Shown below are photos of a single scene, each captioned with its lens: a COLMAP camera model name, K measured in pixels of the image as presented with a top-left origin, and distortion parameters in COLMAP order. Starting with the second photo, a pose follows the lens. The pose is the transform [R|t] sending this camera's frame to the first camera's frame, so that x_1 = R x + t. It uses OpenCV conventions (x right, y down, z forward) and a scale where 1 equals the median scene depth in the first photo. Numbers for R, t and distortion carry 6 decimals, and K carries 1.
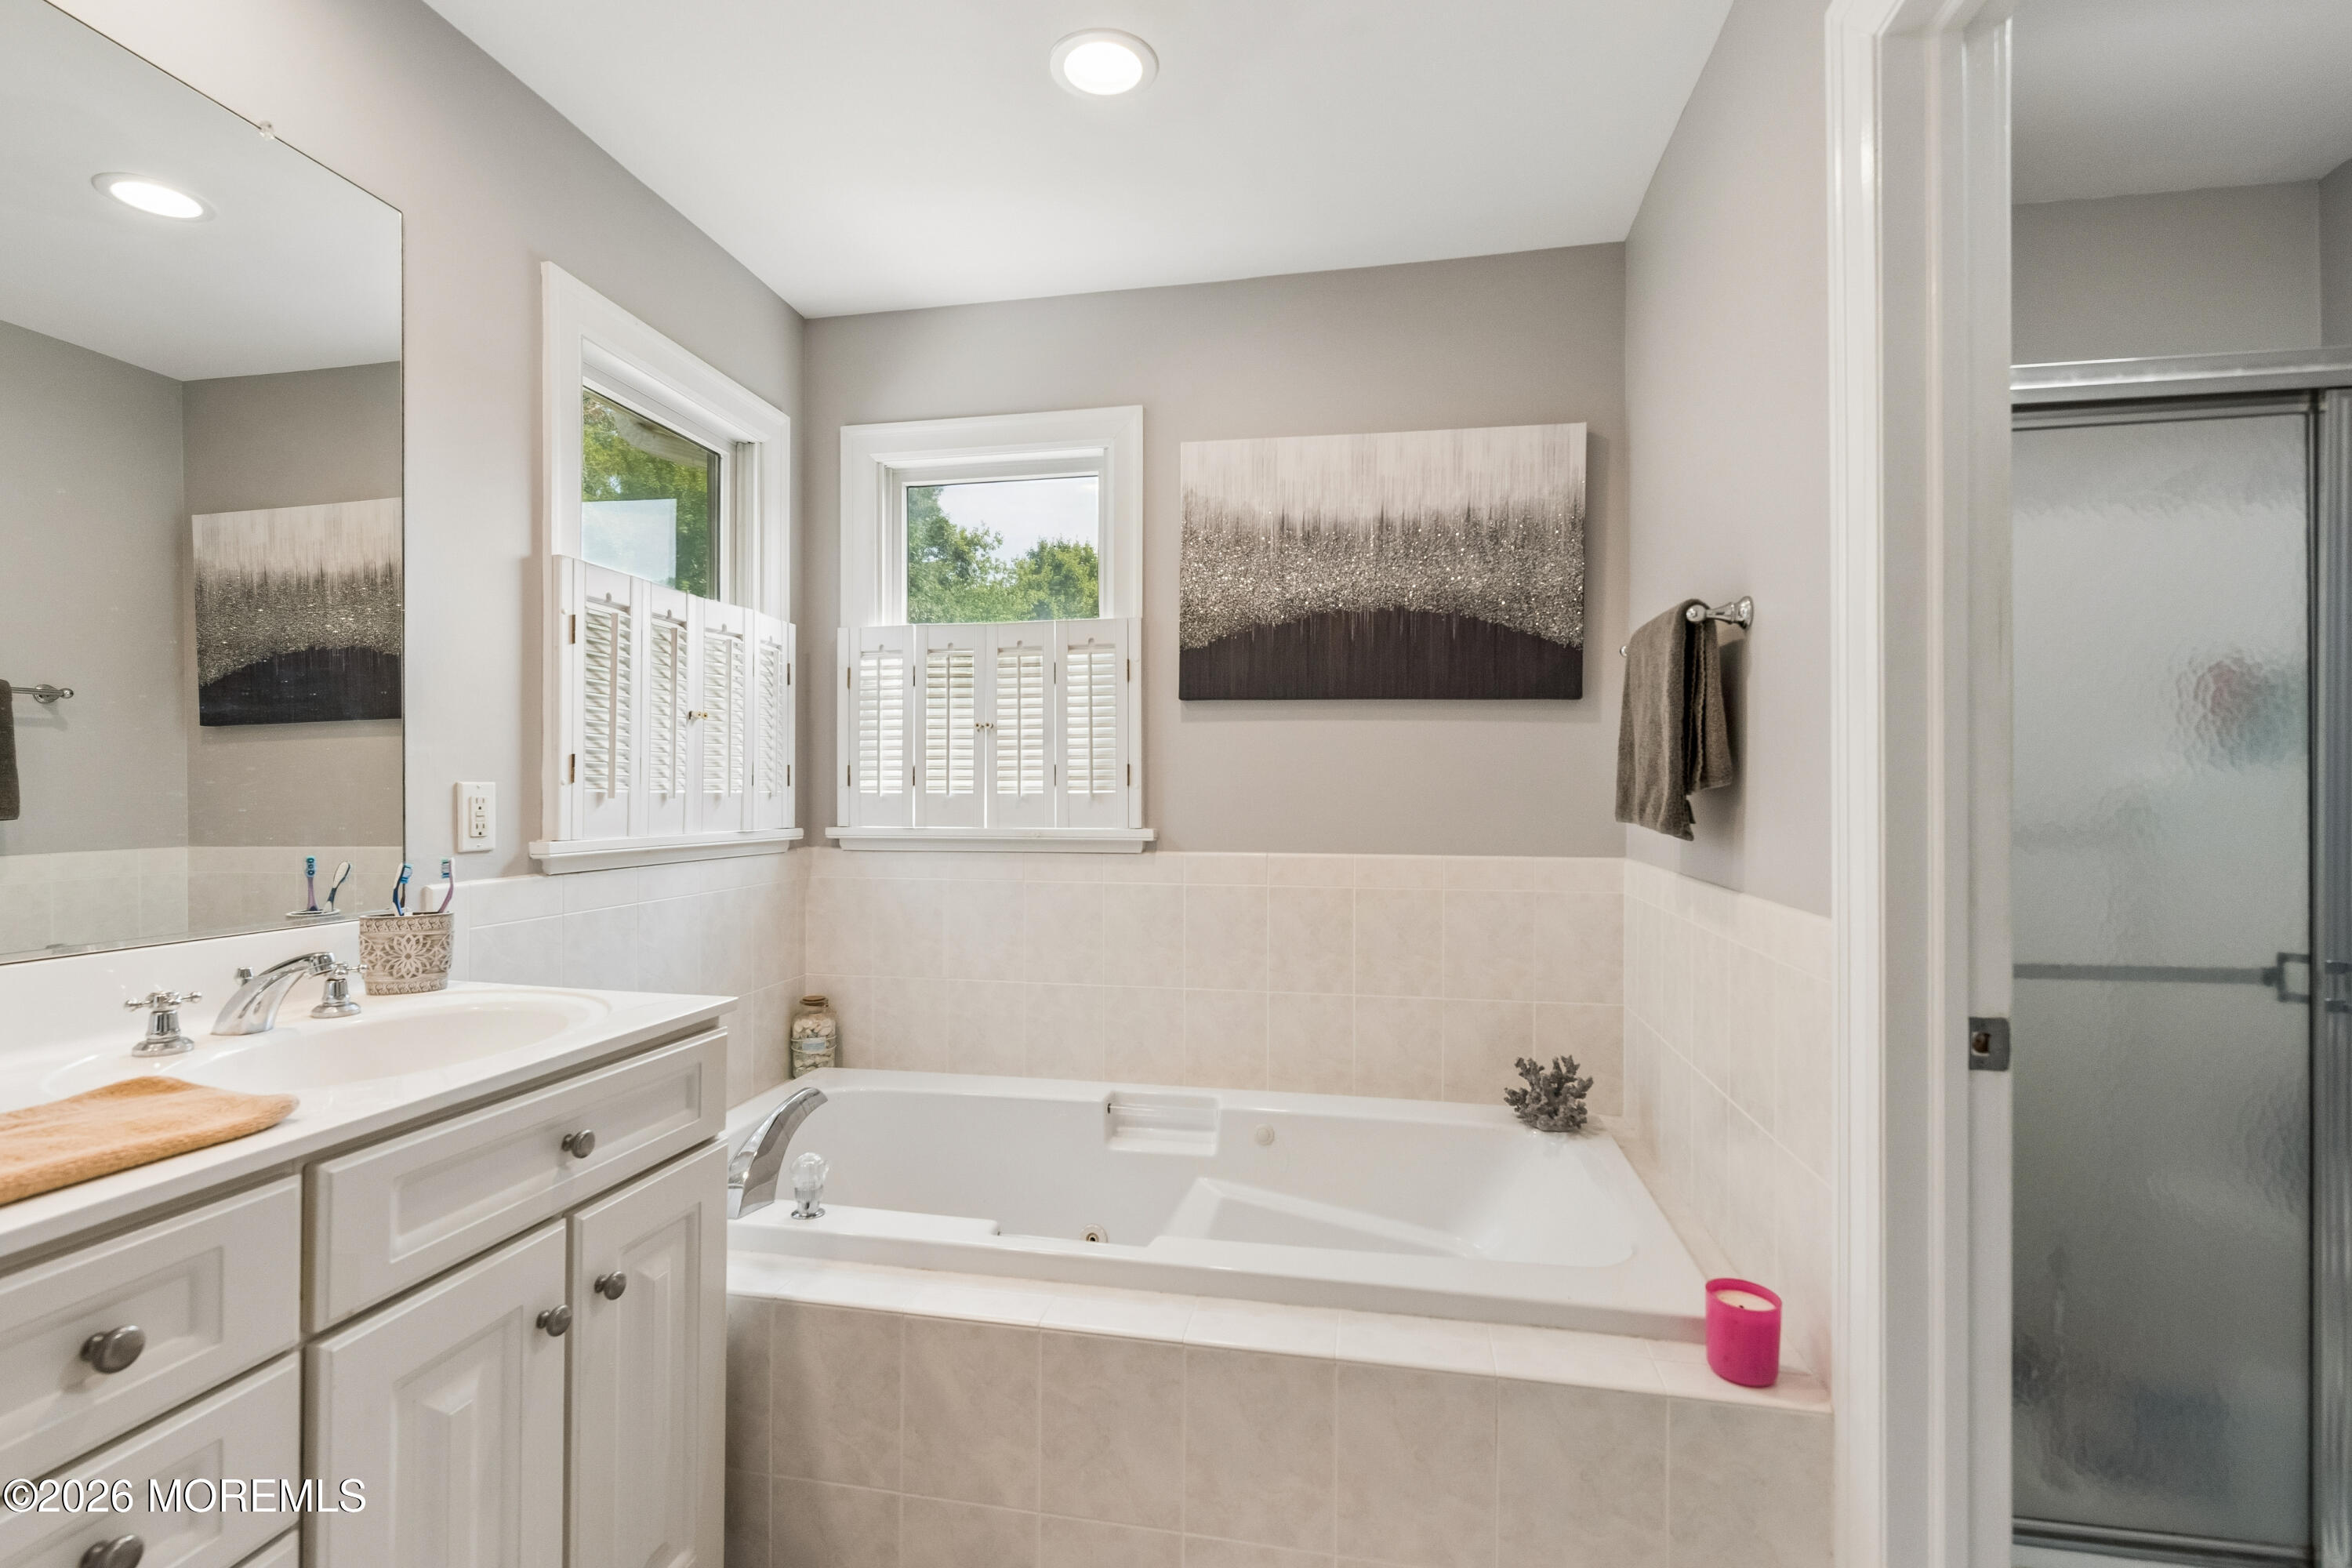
lens RADIAL K [[1039.8, 0, 1177.1], [0, 1039.8, 789.2], [0, 0, 1]] dist [0.001392, -0.001097]
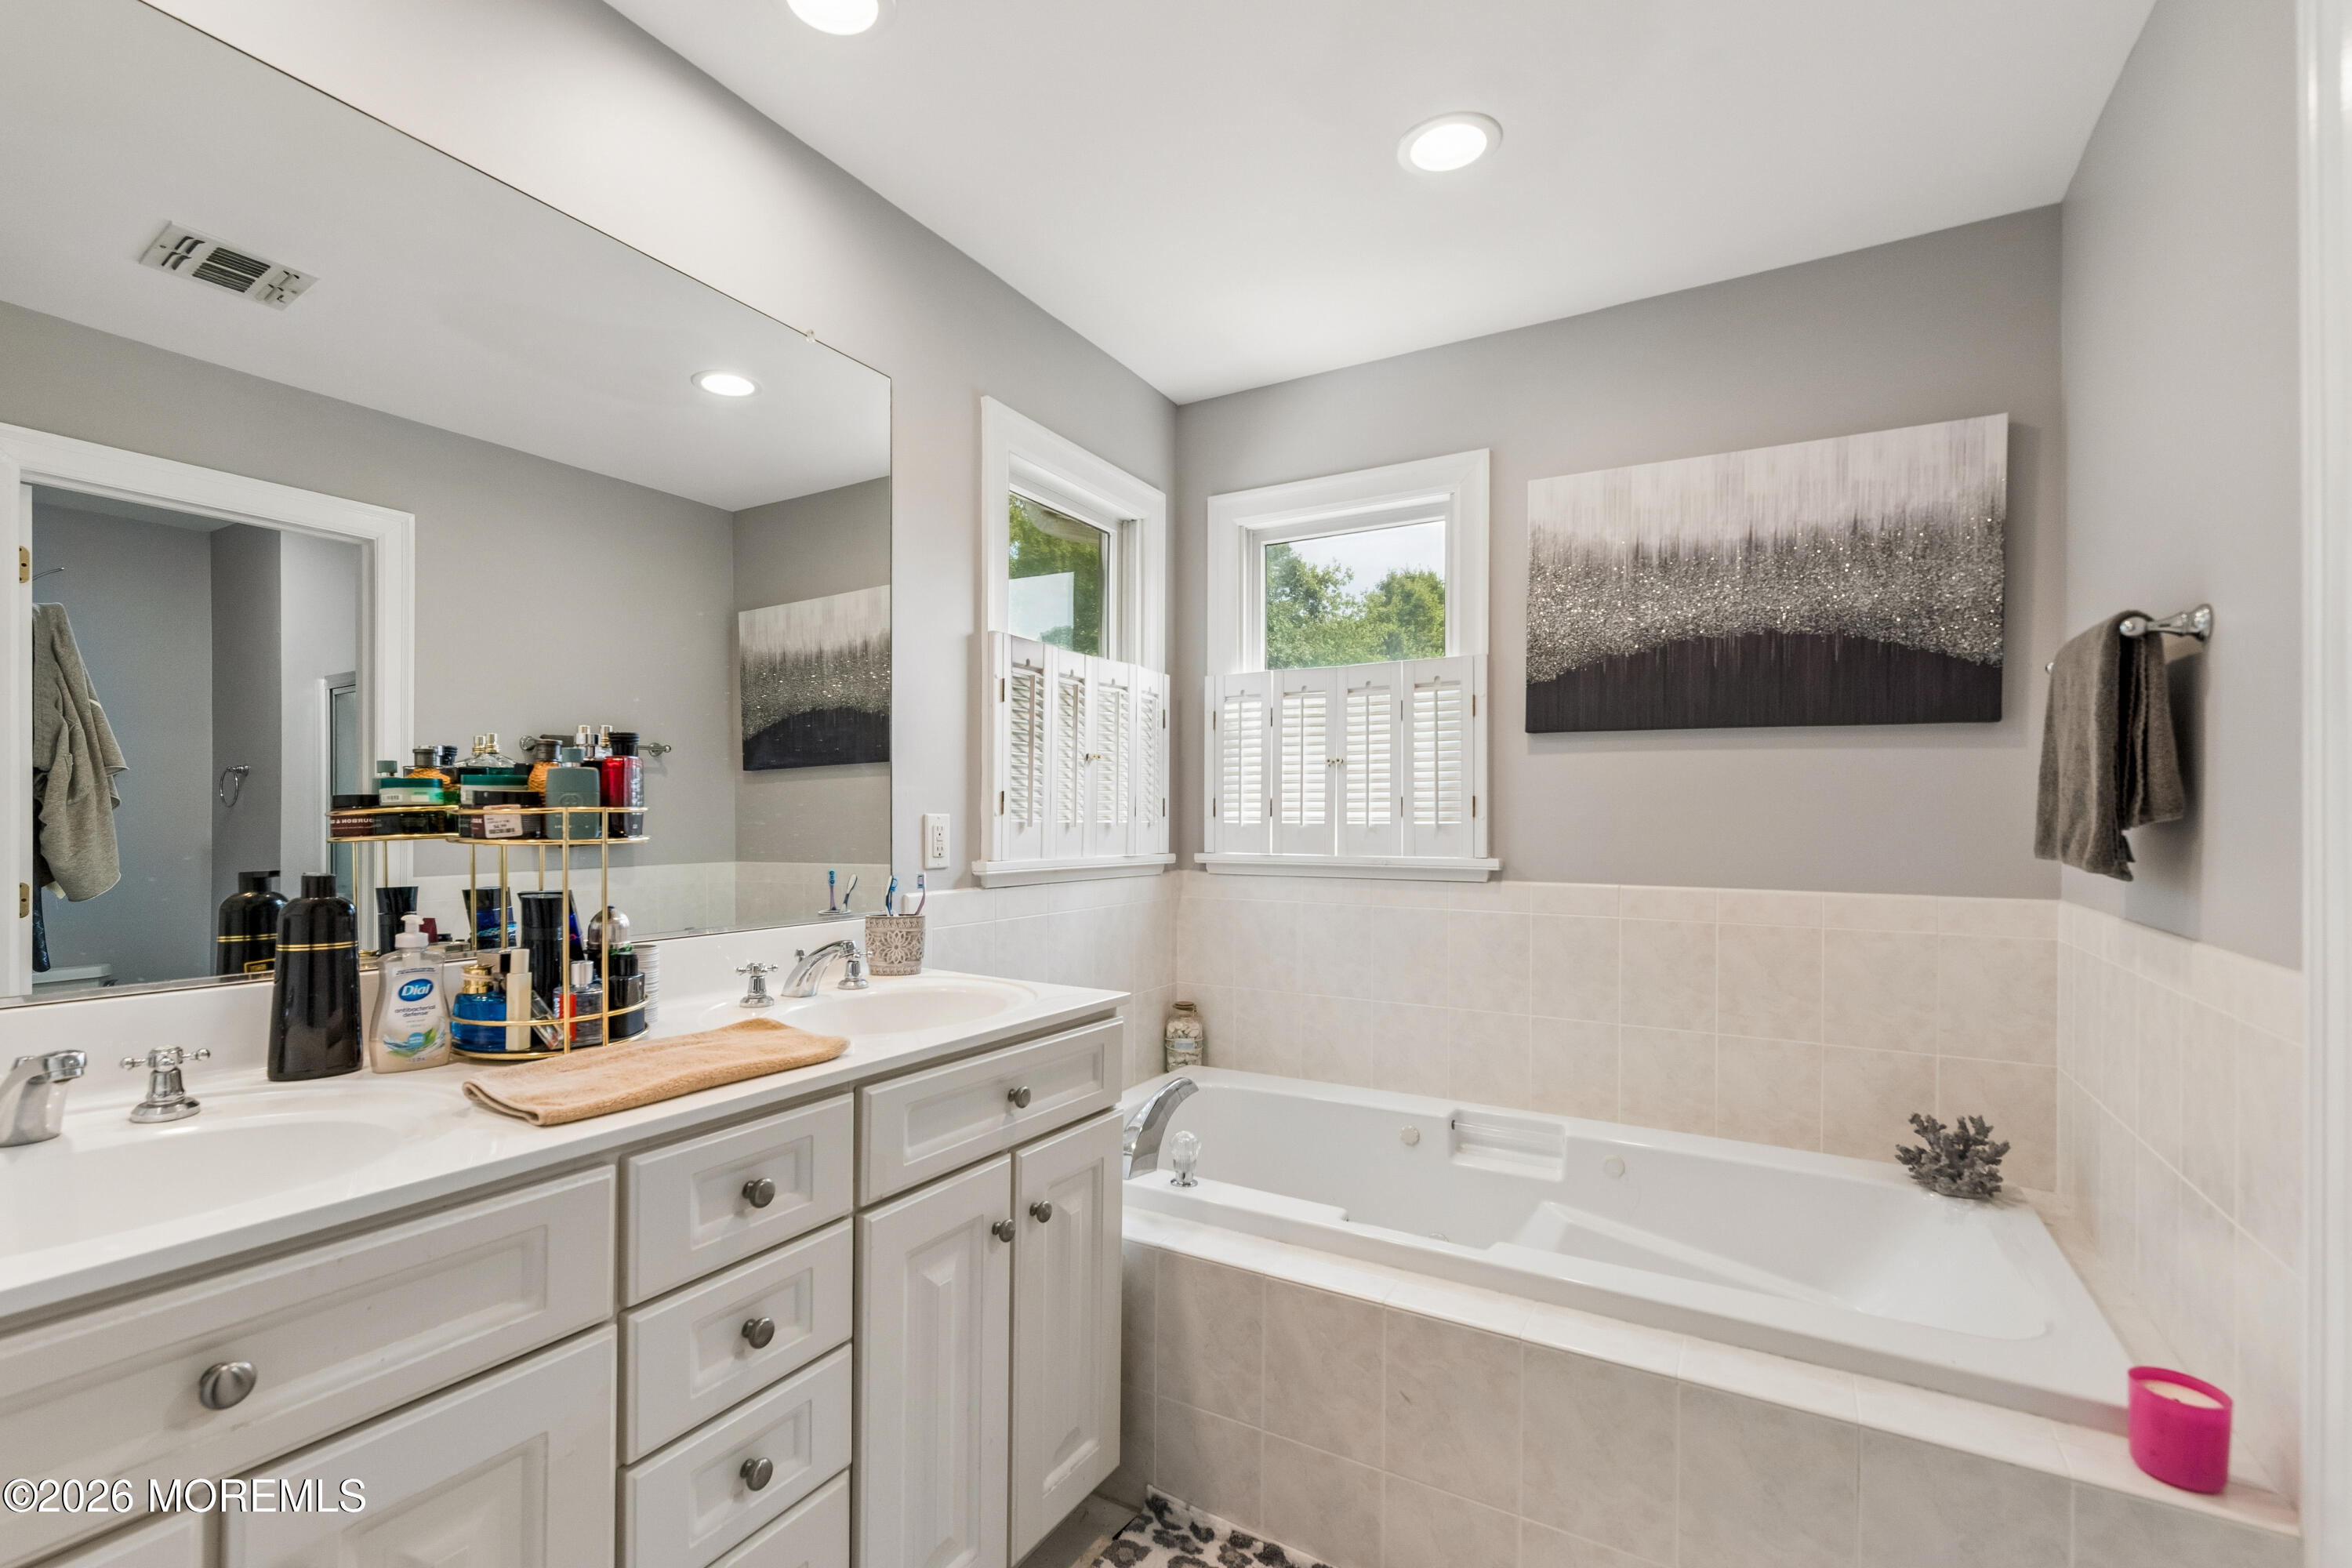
lens RADIAL K [[1039.8, 0, 1146.7], [0, 1039.8, 822.0], [0, 0, 1]] dist [0.001392, -0.001097]
pose [[0.935428, 0.002842, -0.353505, 0.017293], [-0.001220, 0.999988, 0.004813, -0.003572], [0.353514, -0.004071, 0.935420, -0.100960]]
